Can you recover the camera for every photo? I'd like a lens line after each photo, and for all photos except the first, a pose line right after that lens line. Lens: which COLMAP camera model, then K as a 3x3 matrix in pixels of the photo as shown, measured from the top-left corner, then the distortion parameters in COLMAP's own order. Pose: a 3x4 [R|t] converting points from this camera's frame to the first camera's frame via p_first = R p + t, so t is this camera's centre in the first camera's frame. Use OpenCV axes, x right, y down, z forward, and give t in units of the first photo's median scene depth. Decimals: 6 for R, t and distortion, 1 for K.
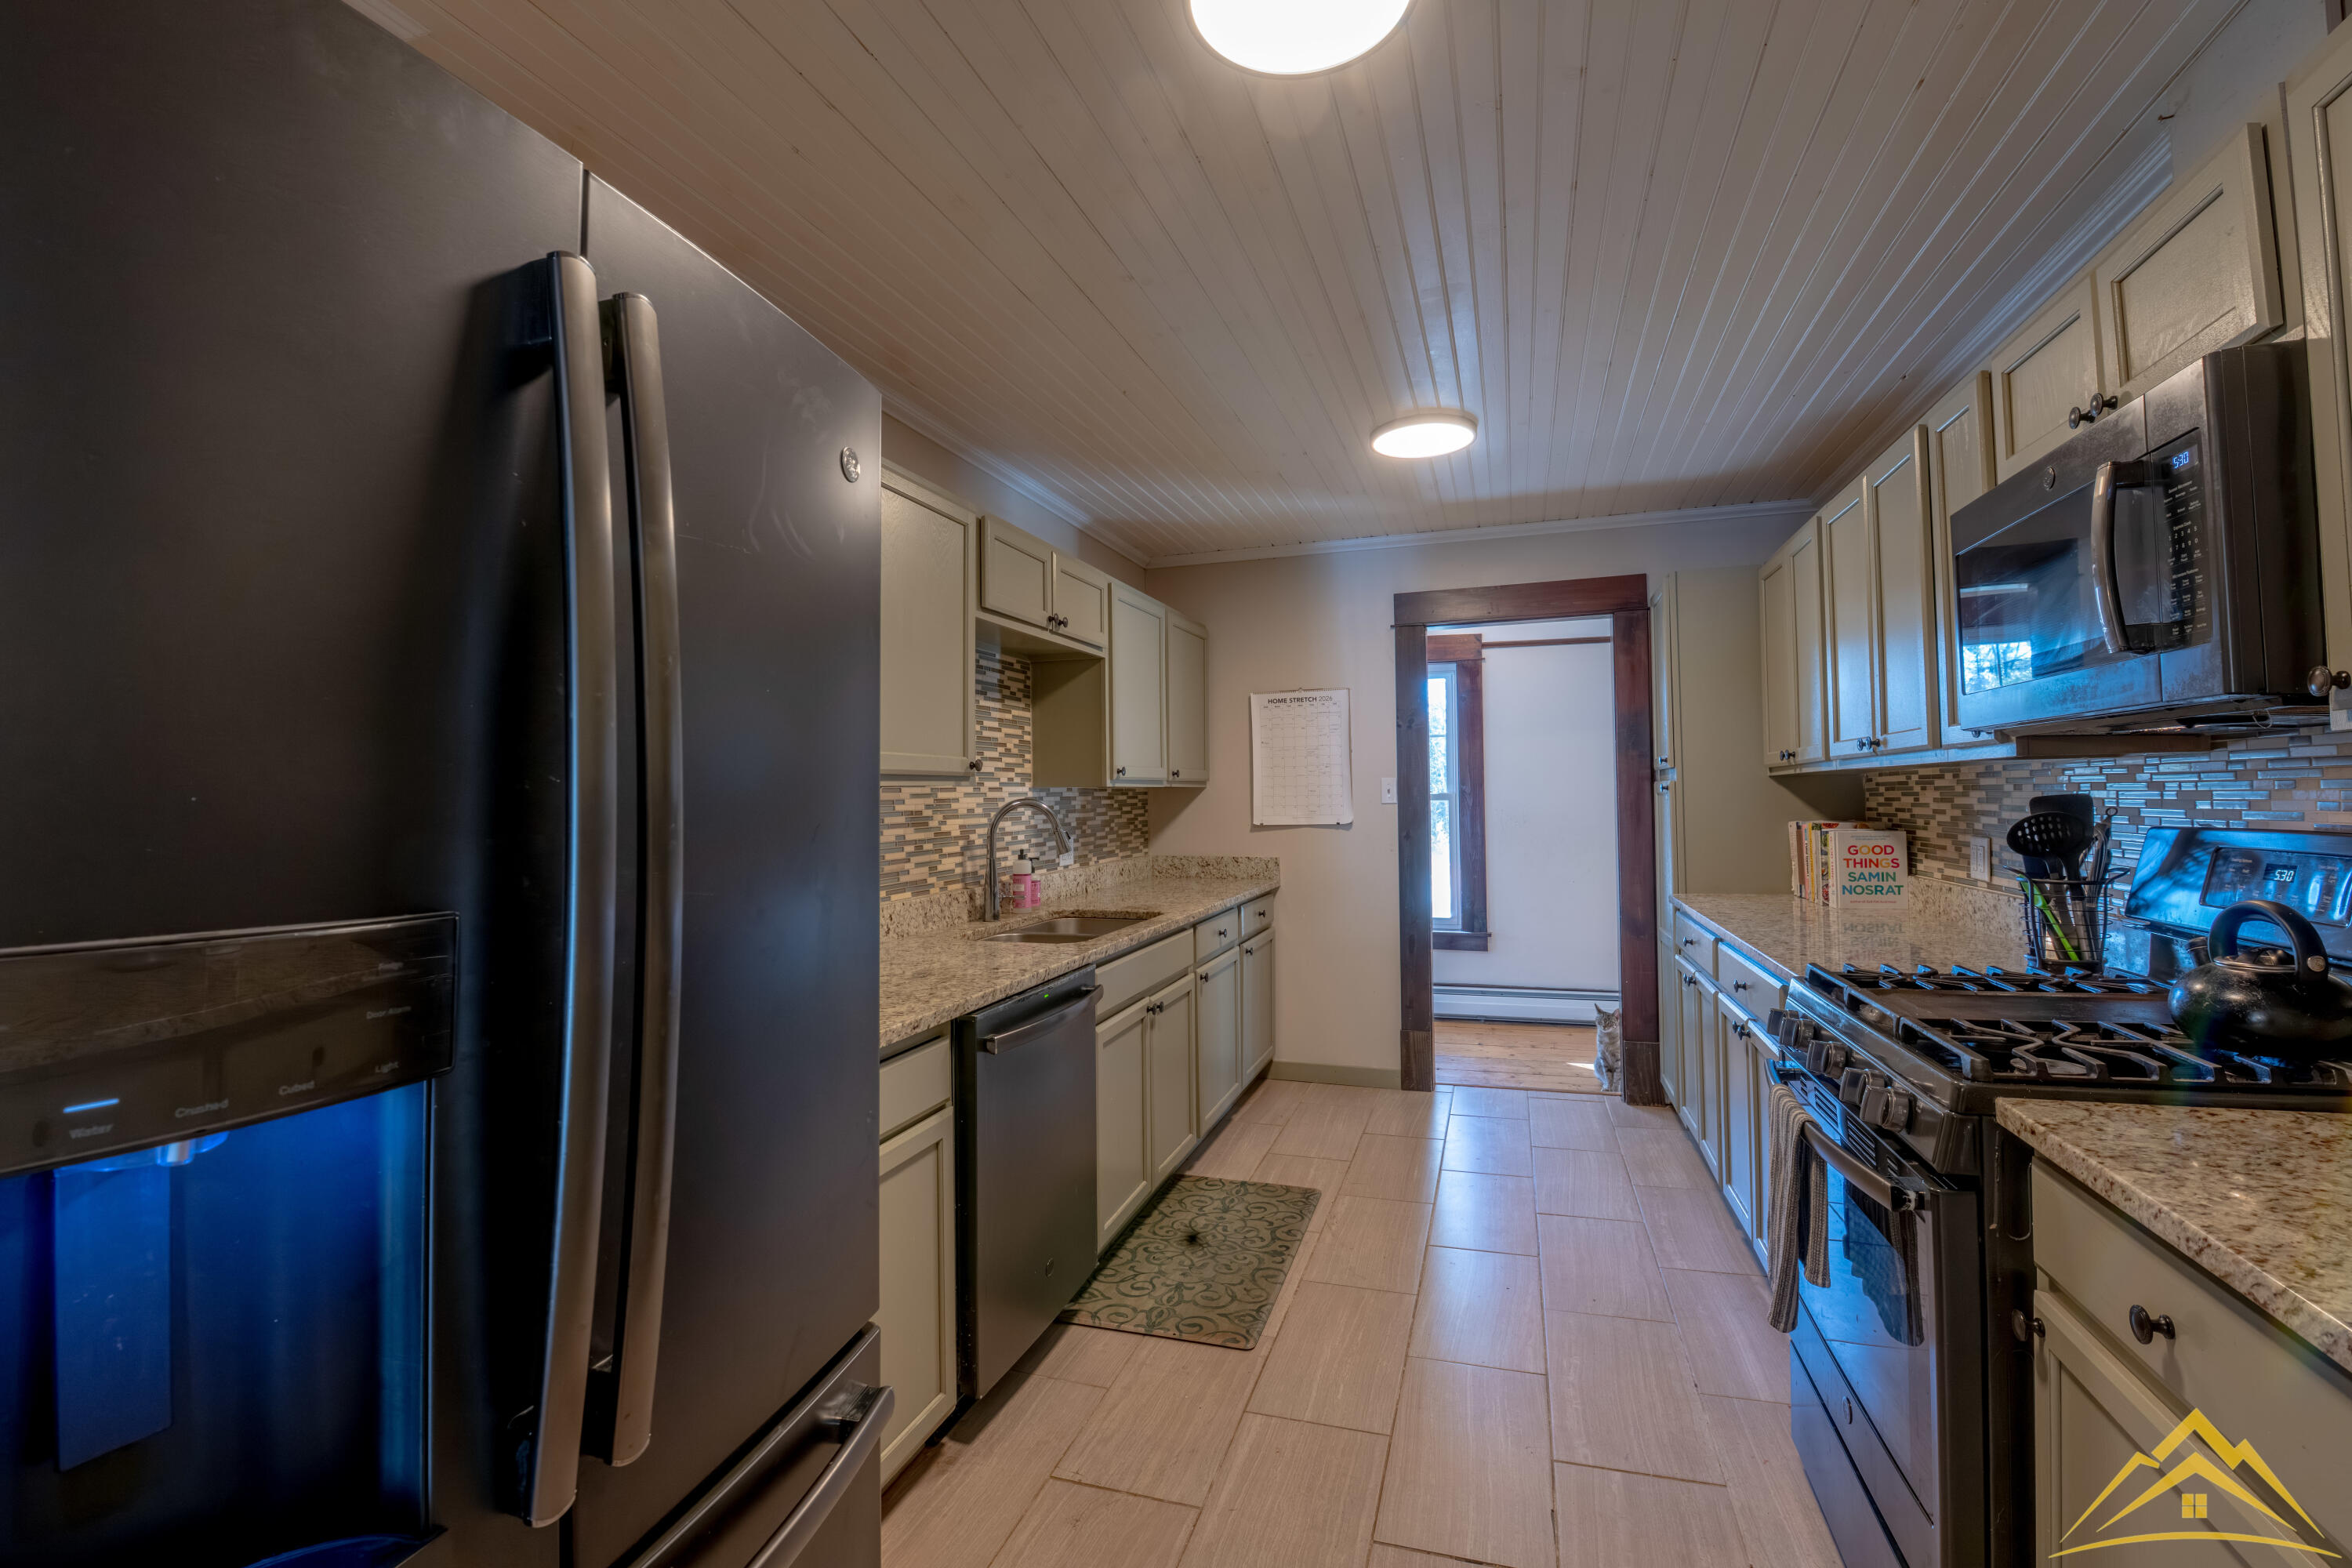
lens RADIAL K [[1019.8, 0, 1173.9], [0, 1019.8, 771.6], [0, 0, 1]] dist [-0.001265, -0.012102]
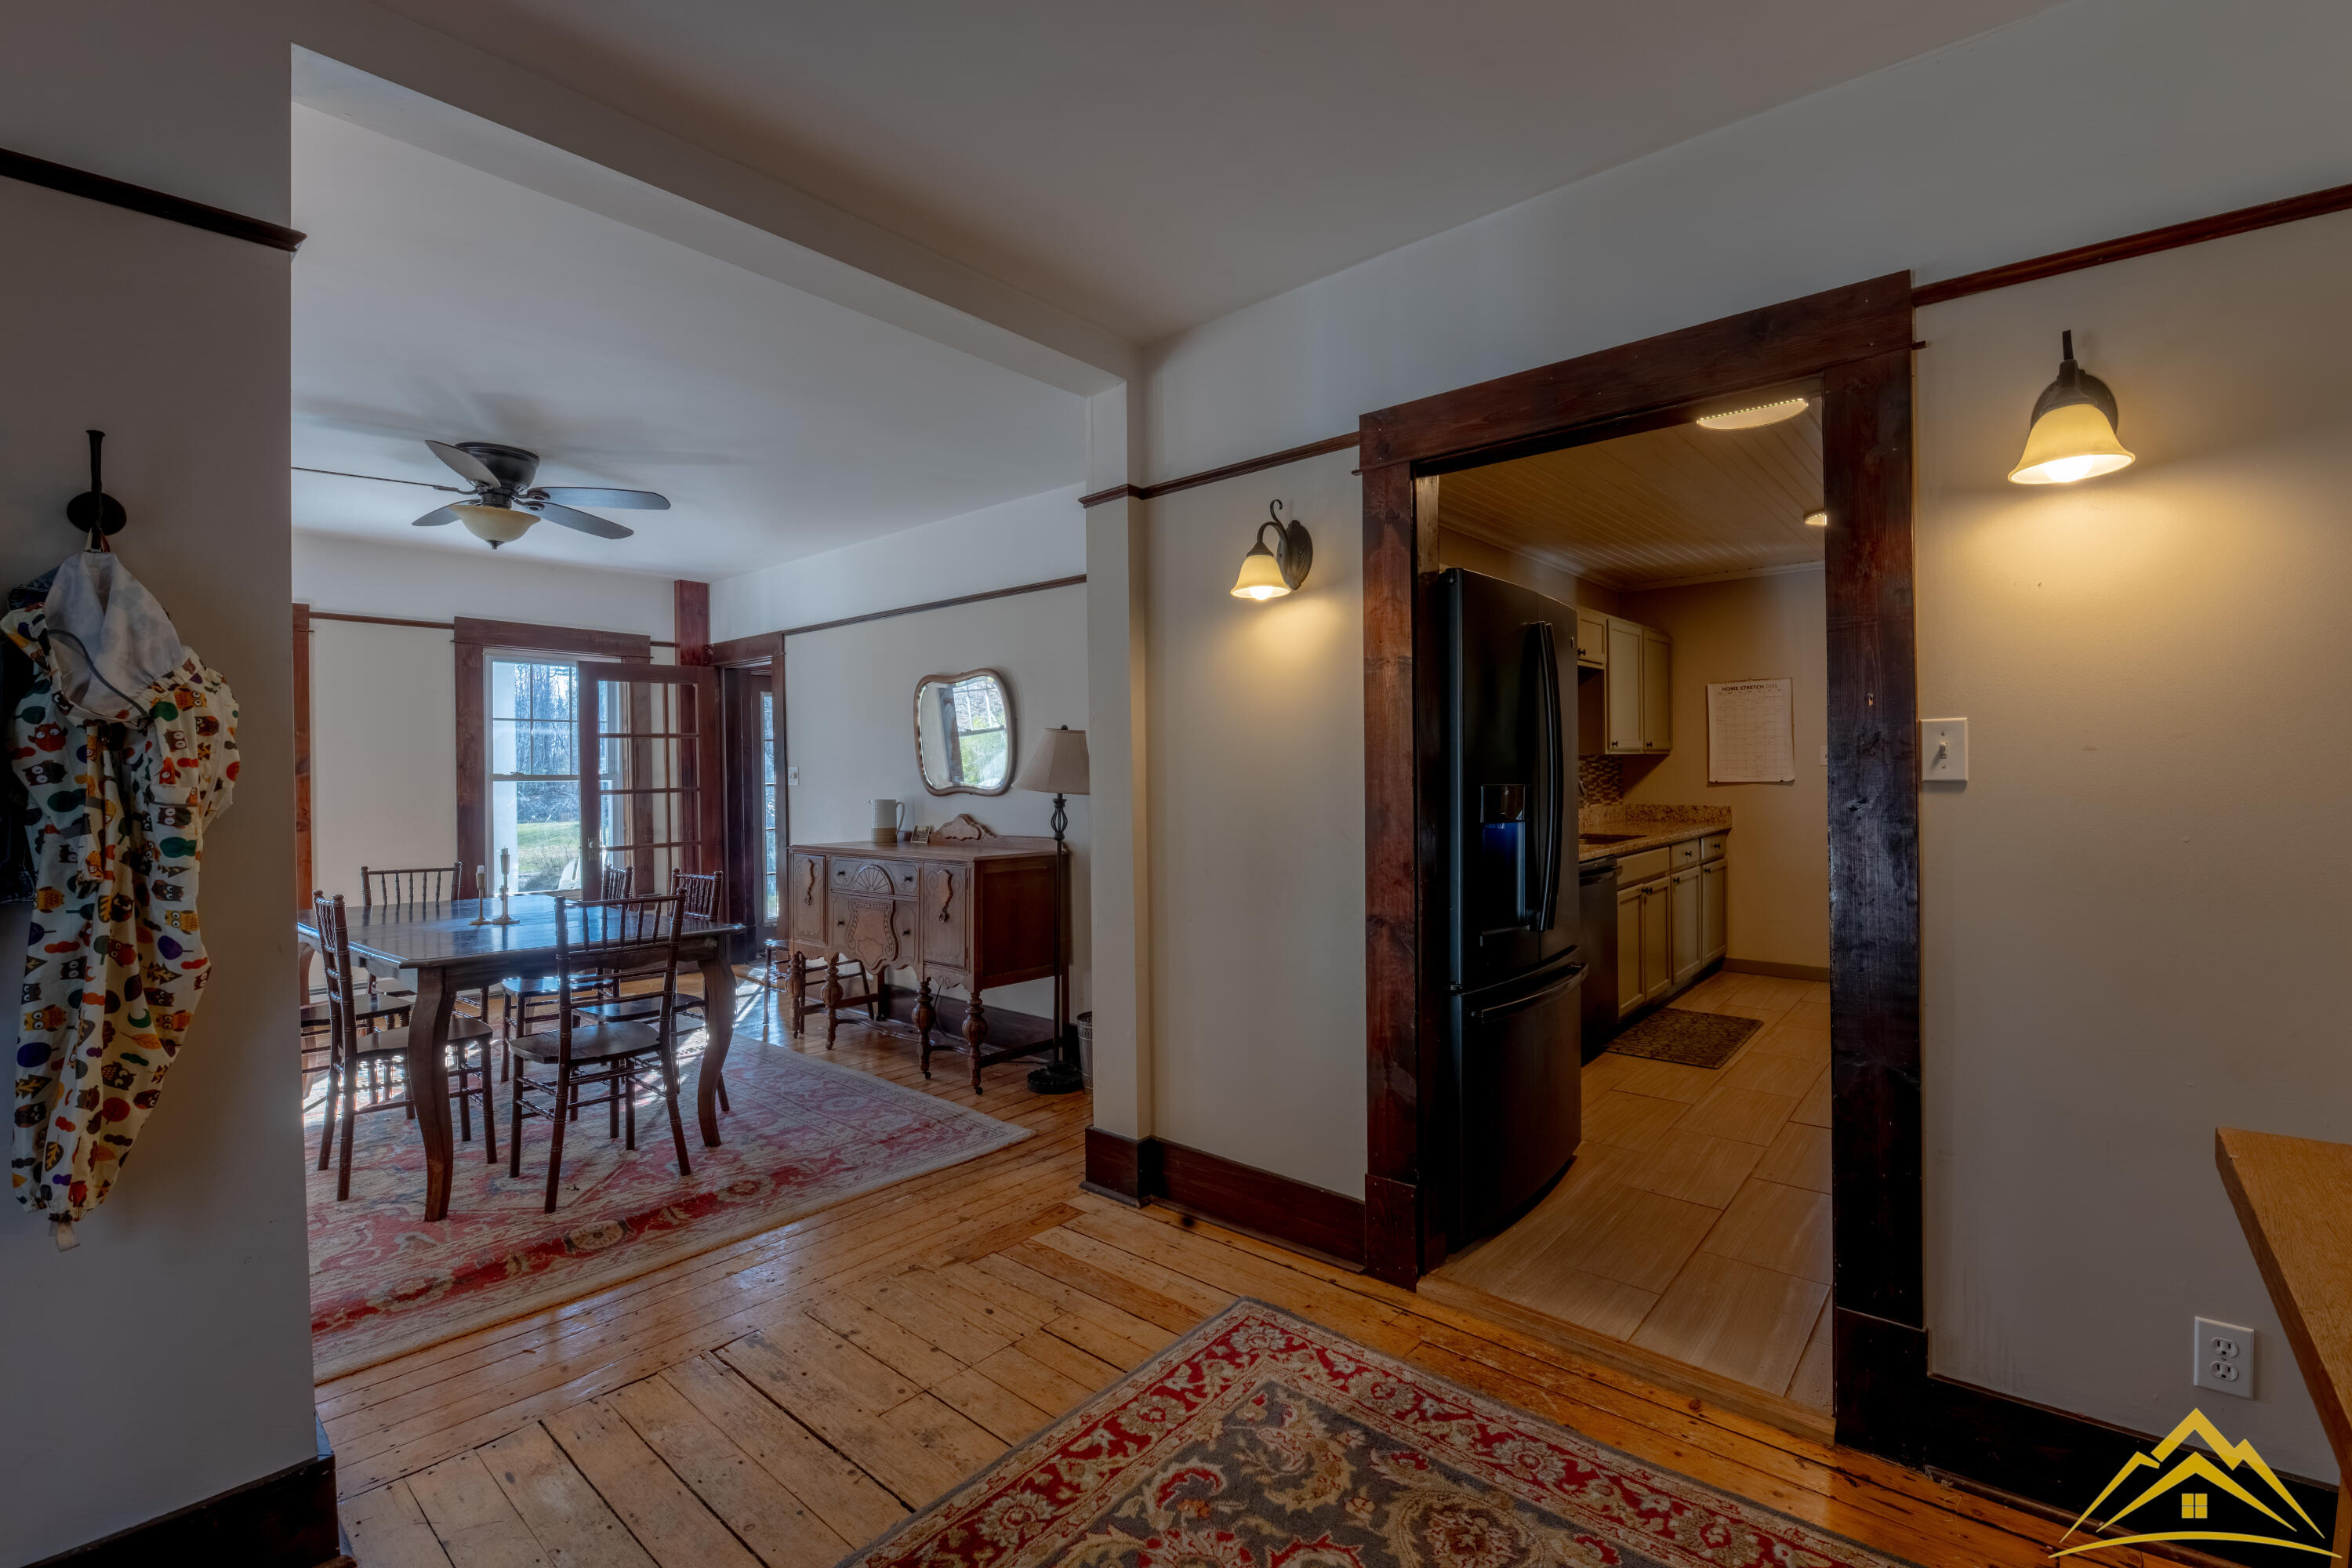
lens RADIAL K [[1019.8, 0, 1173.9], [0, 1019.8, 771.6], [0, 0, 1]] dist [-0.001265, -0.012102]
pose [[0.923702, -0.001155, -0.383109, -0.065644], [0.013801, 0.999447, 0.030262, -0.012156], [0.382862, -0.033240, 0.923207, -0.553296]]
